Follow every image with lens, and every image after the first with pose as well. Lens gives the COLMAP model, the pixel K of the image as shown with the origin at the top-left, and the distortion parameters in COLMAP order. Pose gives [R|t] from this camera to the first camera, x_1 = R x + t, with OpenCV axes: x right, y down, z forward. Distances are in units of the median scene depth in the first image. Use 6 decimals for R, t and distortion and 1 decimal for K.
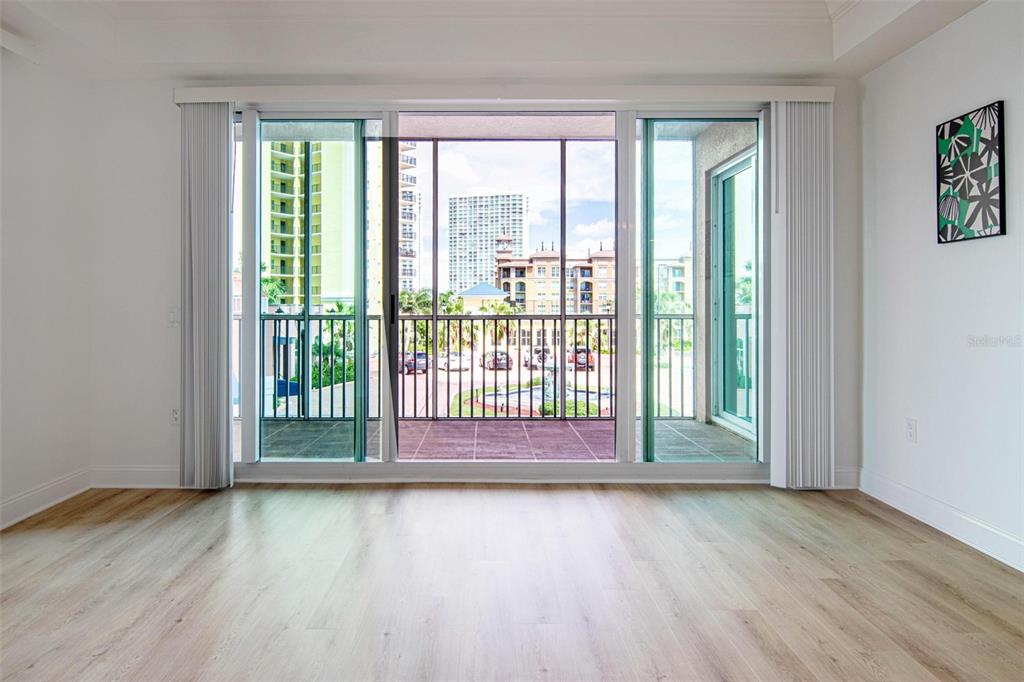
lens RADIAL K [[648.5, 0, 488.4], [0, 648.5, 298.5], [0, 0, 1]] dist [0.003579, 0.000994]
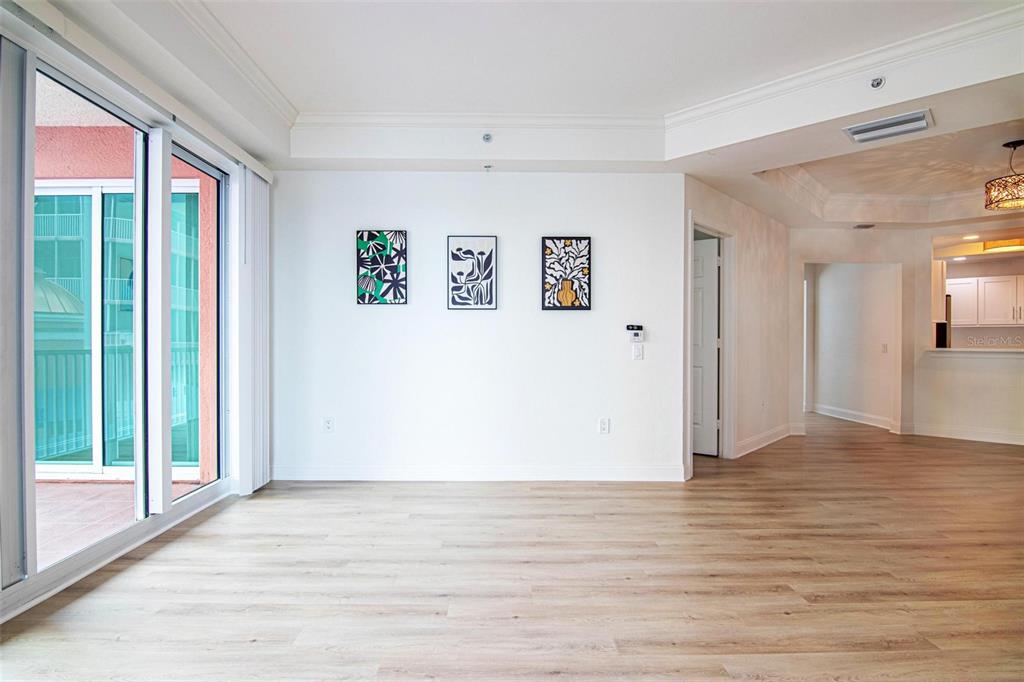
lens RADIAL K [[522.0, 0, 508.3], [0, 522.0, 344.0], [0, 0, 1]] dist [-0.011569, -0.007088]
pose [[-0.002794, -0.007592, 0.999967, -0.628785], [-0.012368, 0.999895, 0.007557, 0.000203], [-0.999920, -0.012346, -0.002887, 0.654905]]
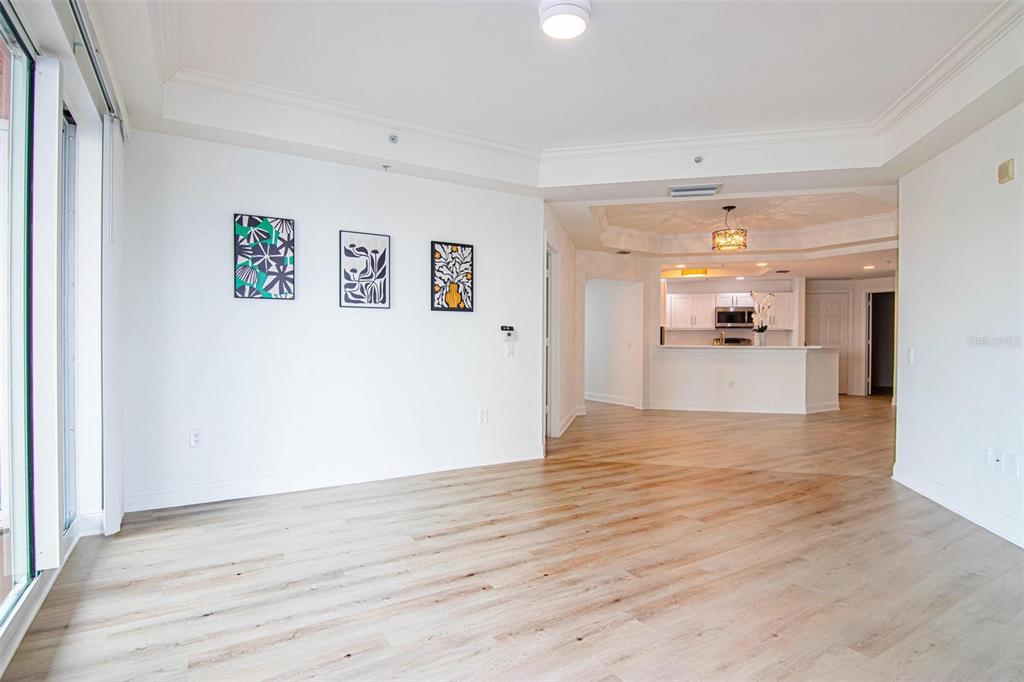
lens RADIAL K [[522.1, 0, 509.2], [0, 522.1, 343.4], [0, 0, 1]] dist [-0.012496, -0.003231]
pose [[-0.507580, -0.010251, 0.861543, -0.610671], [-0.014063, 0.999895, 0.003612, 0.002975], [-0.861490, -0.010282, -0.507671, 1.104582]]
